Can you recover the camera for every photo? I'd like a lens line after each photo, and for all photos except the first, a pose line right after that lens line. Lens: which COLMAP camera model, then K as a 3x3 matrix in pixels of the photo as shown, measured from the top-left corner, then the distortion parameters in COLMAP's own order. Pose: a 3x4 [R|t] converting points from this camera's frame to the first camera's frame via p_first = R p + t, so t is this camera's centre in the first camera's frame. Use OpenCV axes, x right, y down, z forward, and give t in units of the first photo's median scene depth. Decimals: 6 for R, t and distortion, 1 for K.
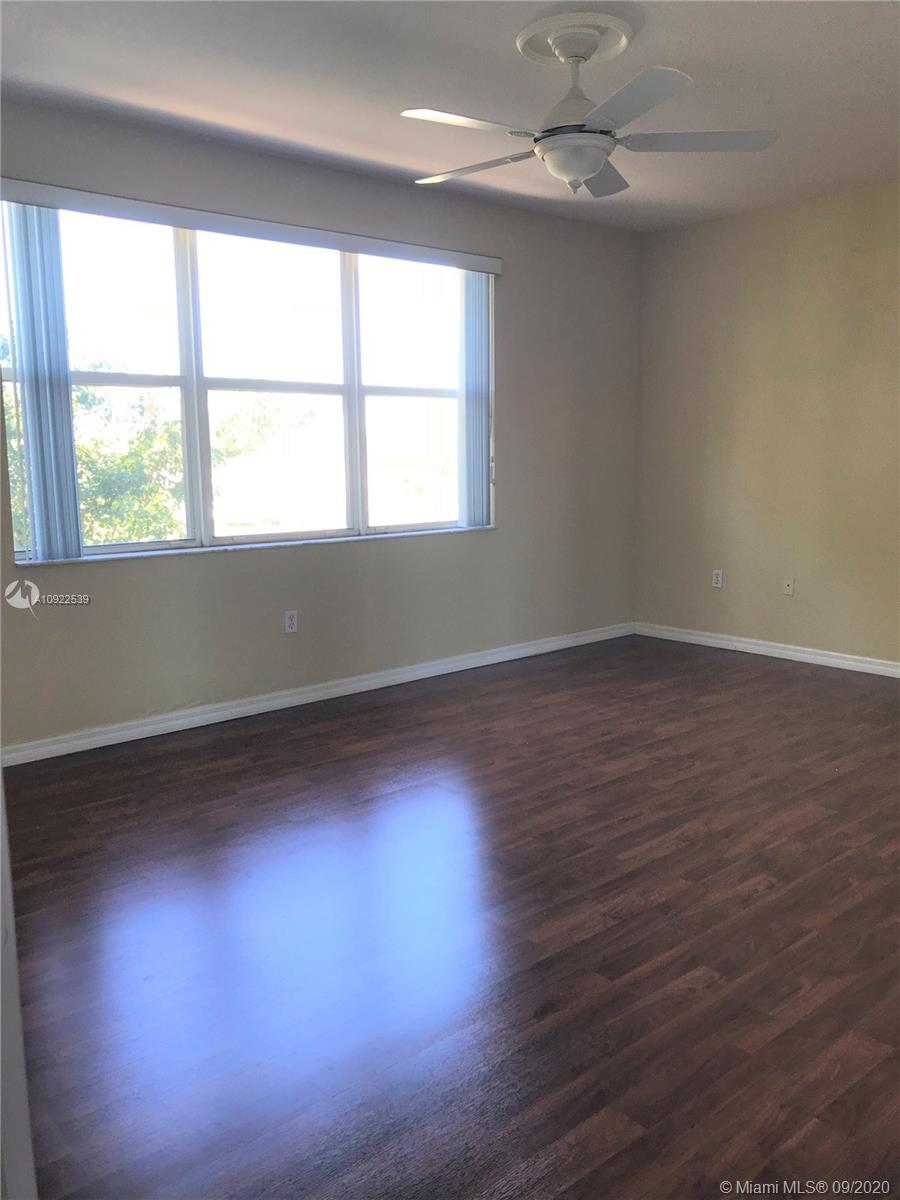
lens RADIAL K [[988.7, 0, 450.0], [0, 988.7, 600.0], [0, 0, 1]] dist [-0.008356, -0.003874]
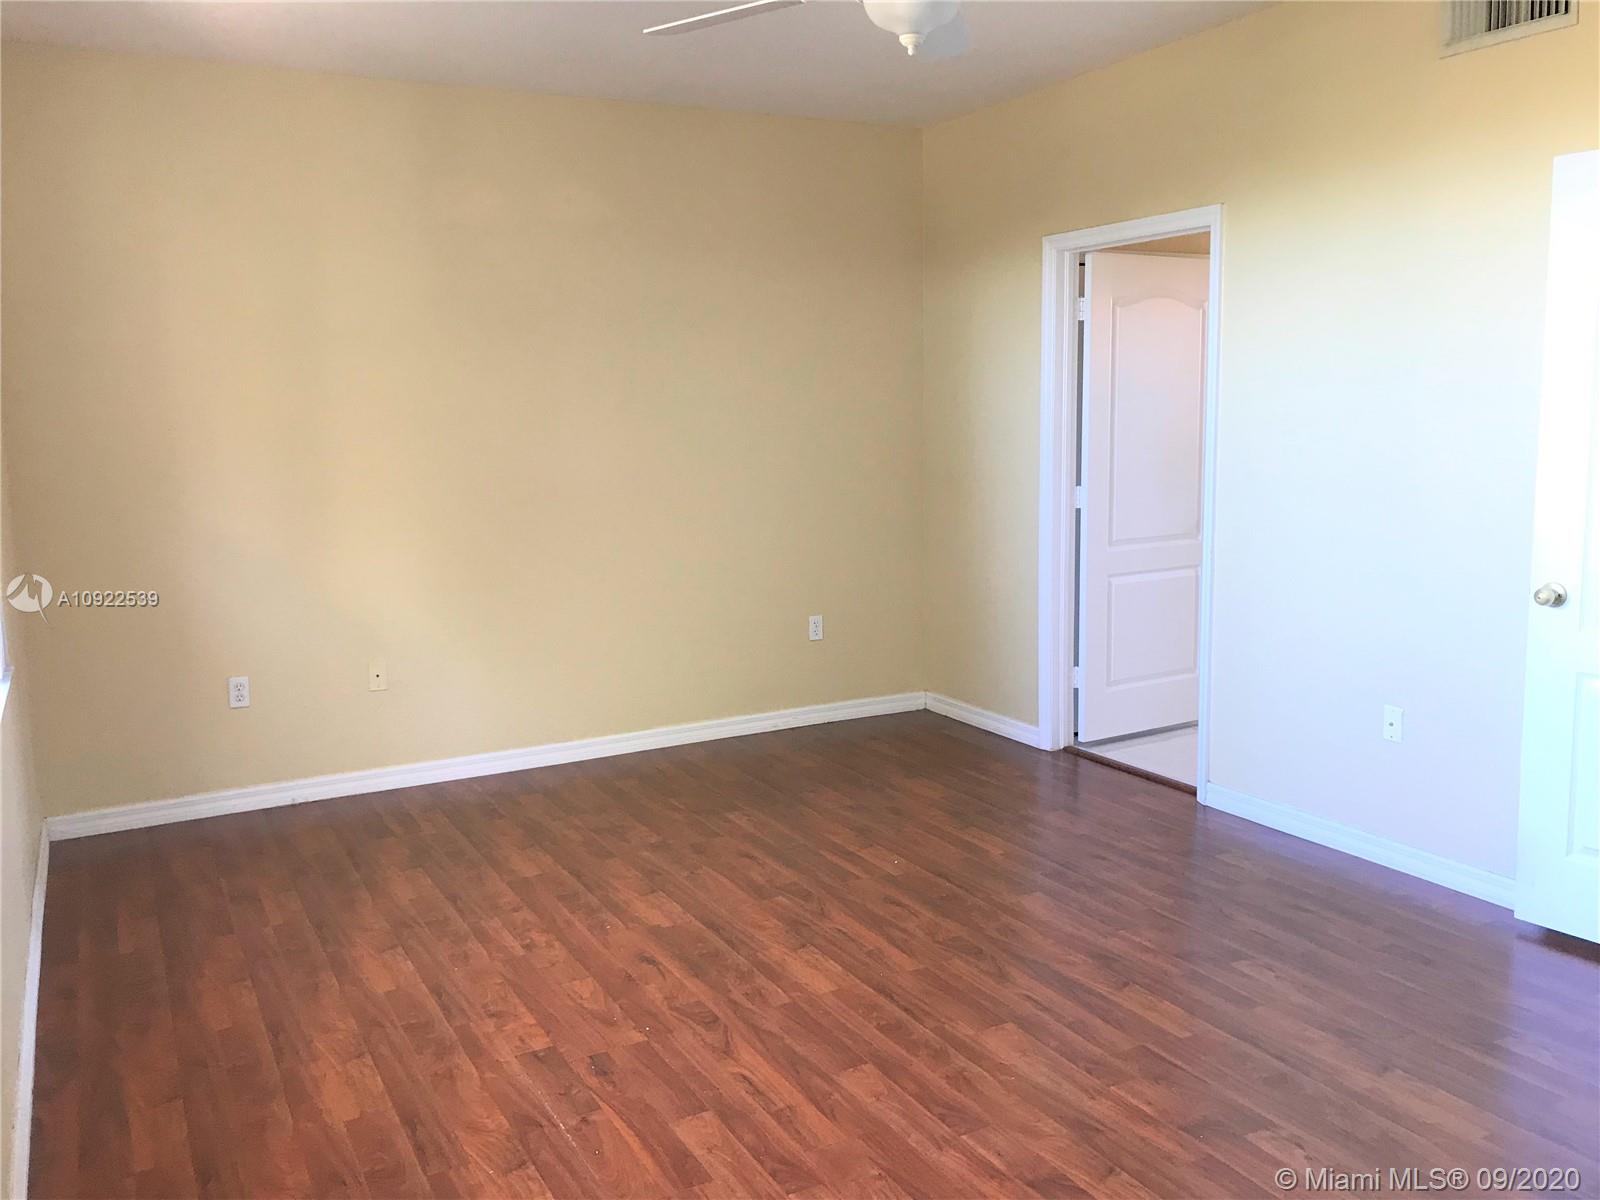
lens RADIAL K [[1318.2, 0, 800.0], [0, 1318.2, 600.0], [0, 0, 1]] dist [-0.008356, -0.003874]
pose [[0.226815, -0.134069, 0.964666, -0.537084], [0.174350, 0.980069, 0.095216, -0.127052], [-0.958205, 0.146593, 0.245669, 0.715687]]
